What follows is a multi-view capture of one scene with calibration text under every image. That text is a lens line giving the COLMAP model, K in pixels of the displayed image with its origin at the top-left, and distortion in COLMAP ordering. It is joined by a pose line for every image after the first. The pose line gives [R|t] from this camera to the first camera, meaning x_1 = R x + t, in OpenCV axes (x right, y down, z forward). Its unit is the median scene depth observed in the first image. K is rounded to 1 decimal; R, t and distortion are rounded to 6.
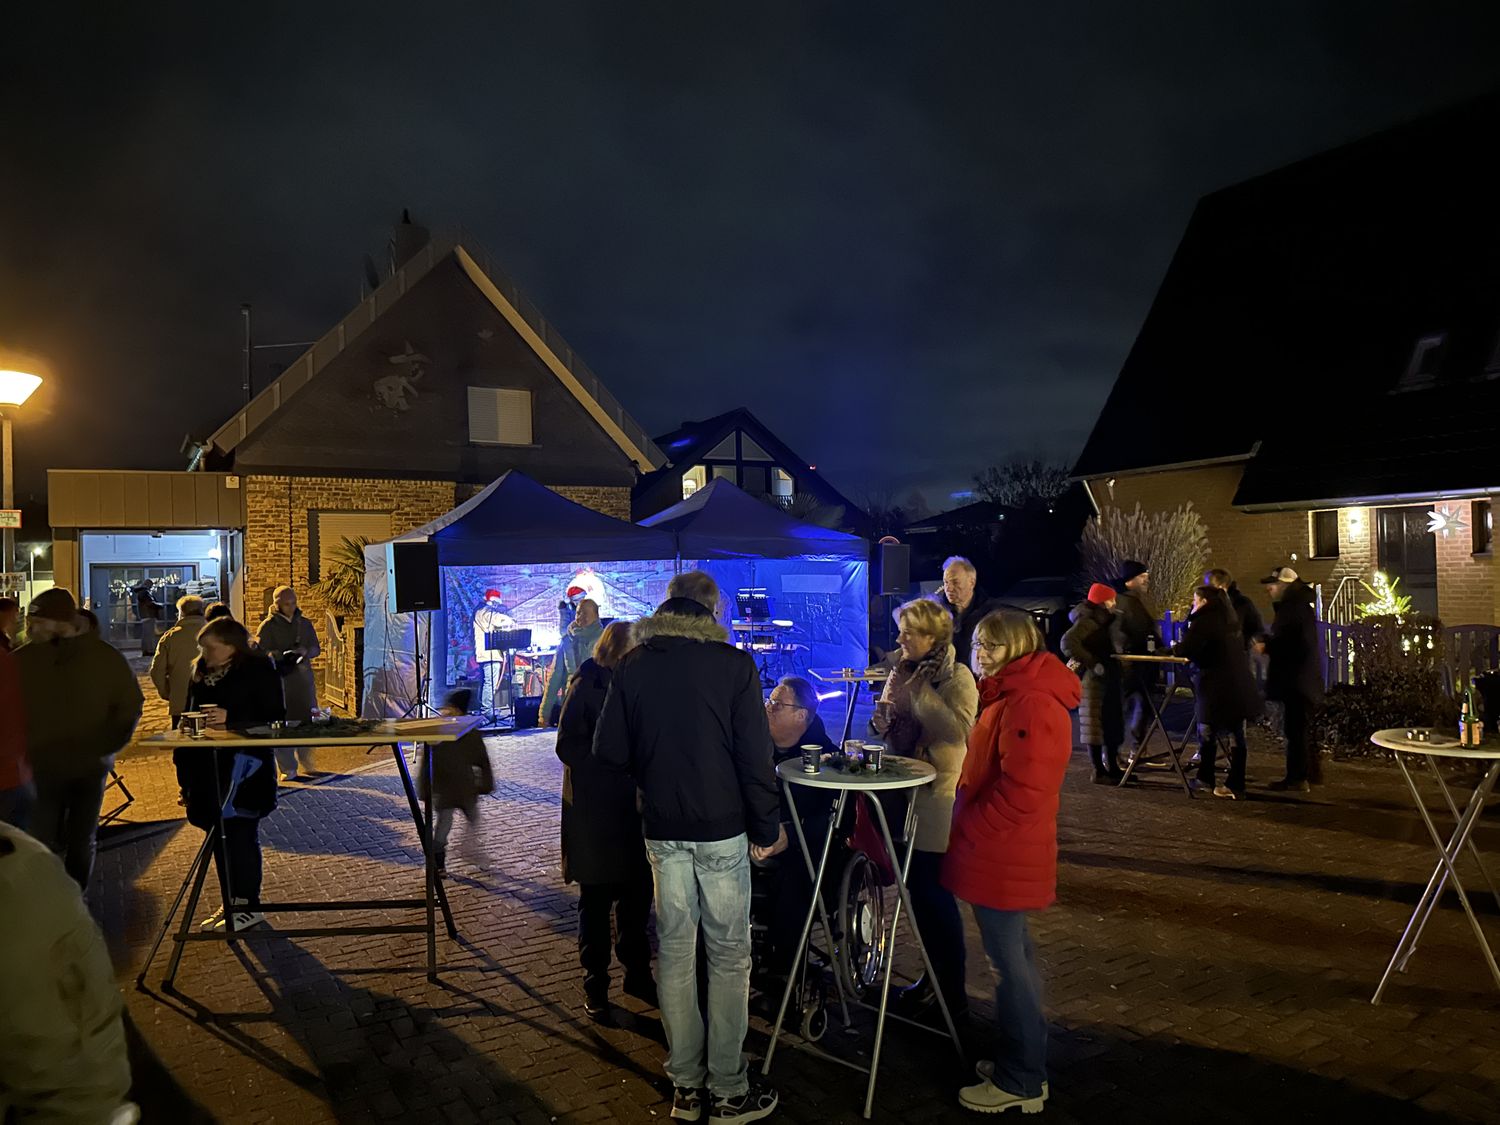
lens RADIAL K [[1067.1, 0, 751.3], [0, 1067.1, 577.6], [0, 0, 1]] dist [0.035744, -0.042504]
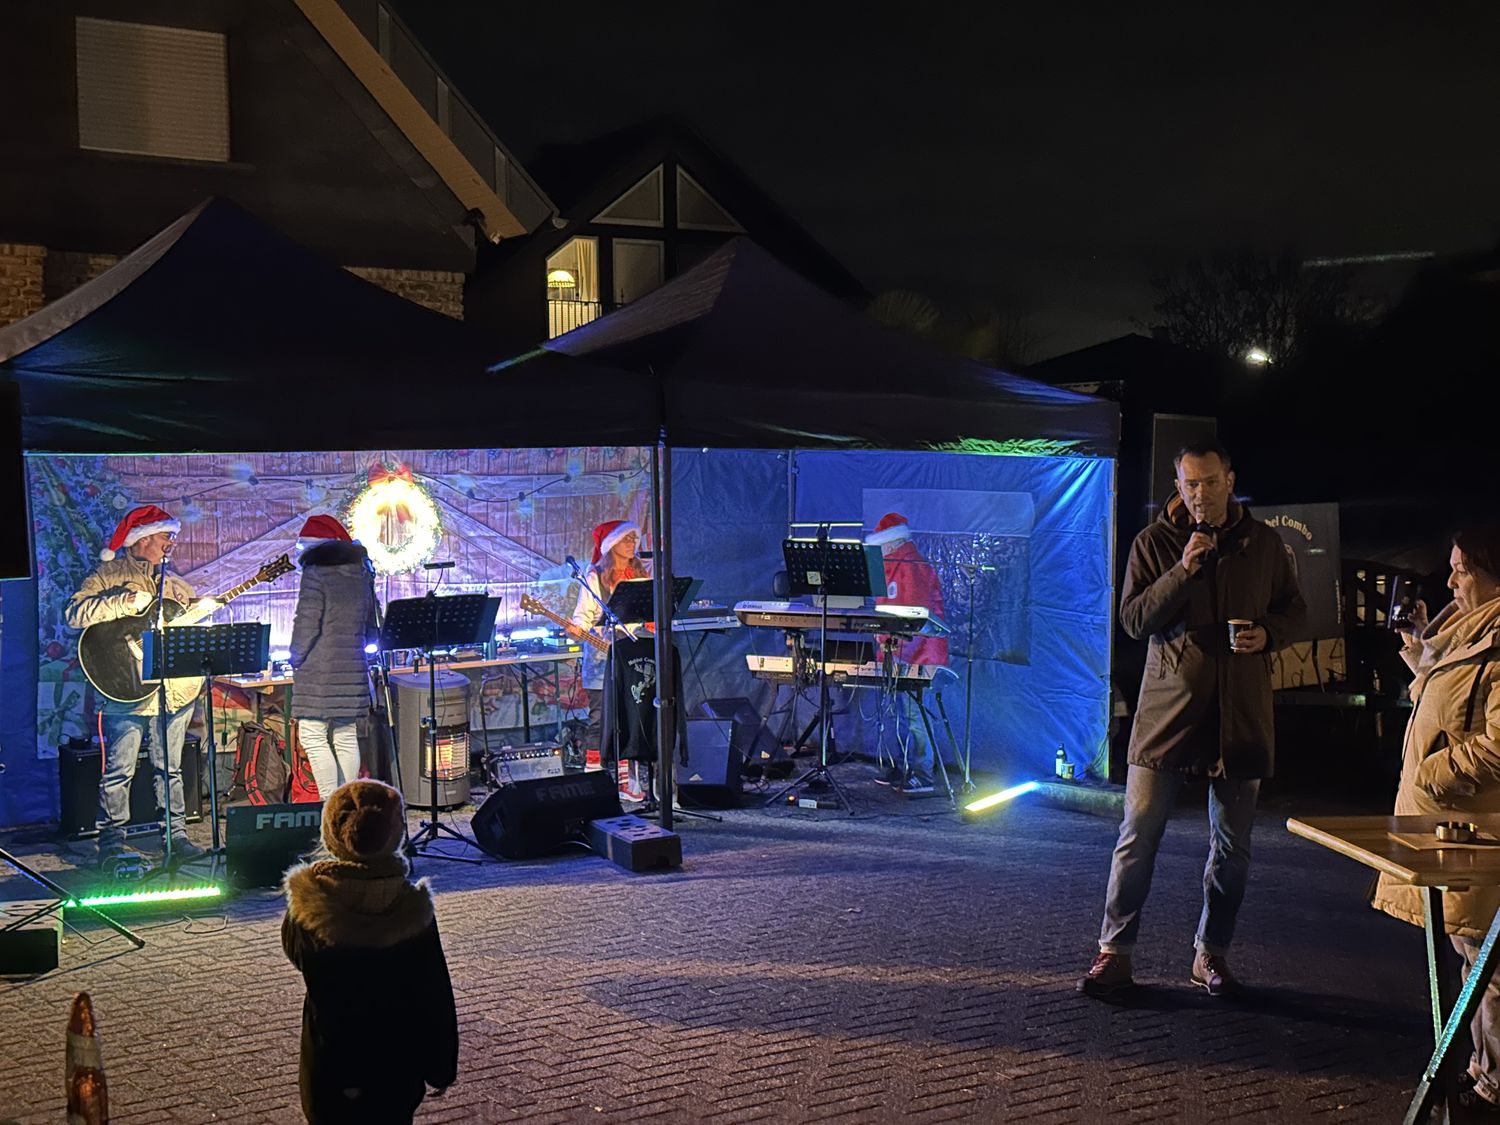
lens RADIAL K [[2111.2, 0, 746.1], [0, 2111.2, 574.6], [0, 0, 1]] dist [0.024450, 0.000000]
pose [[0.997596, 0.013543, 0.067967, -0.075624], [-0.016302, 0.999059, 0.040196, -0.001283], [-0.067359, -0.041207, 0.996878, 0.207154]]
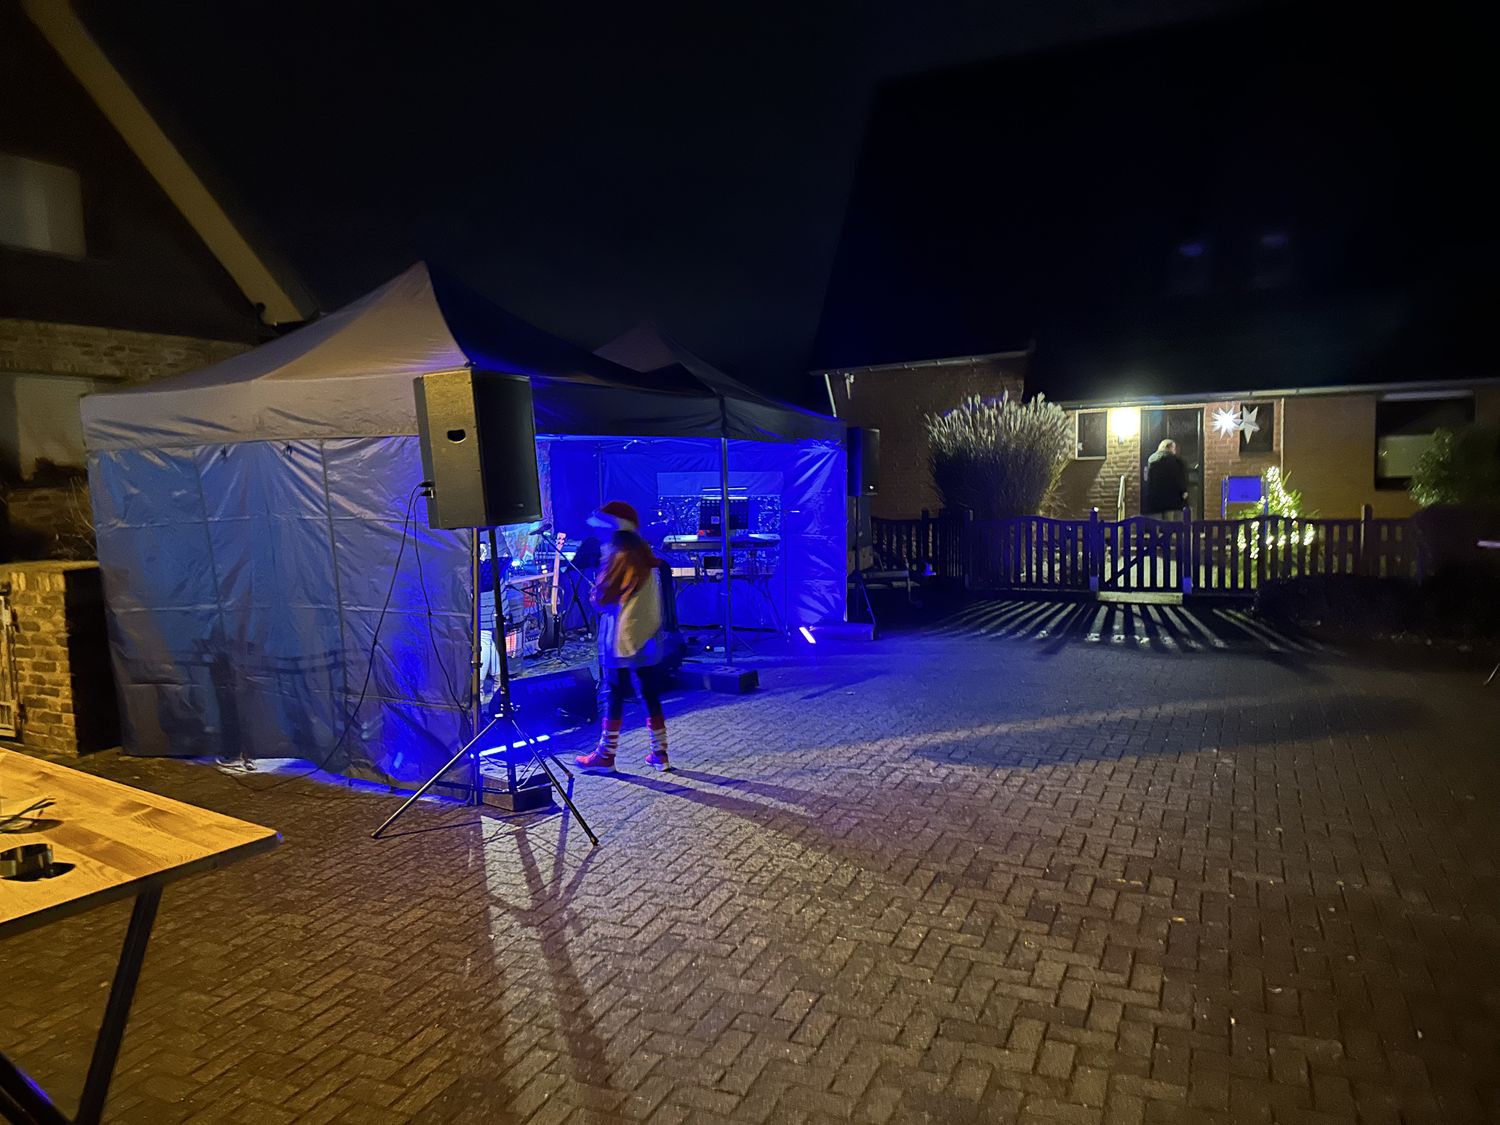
lens RADIAL K [[1067.1, 0, 754.9], [0, 1067.1, 561.1], [0, 0, 1]] dist [0.035744, -0.042504]
pose [[0.814862, -0.044937, 0.577910, -0.354532], [0.011090, 0.998017, 0.061967, 0.013948], [-0.579549, -0.044085, 0.813744, 0.396268]]
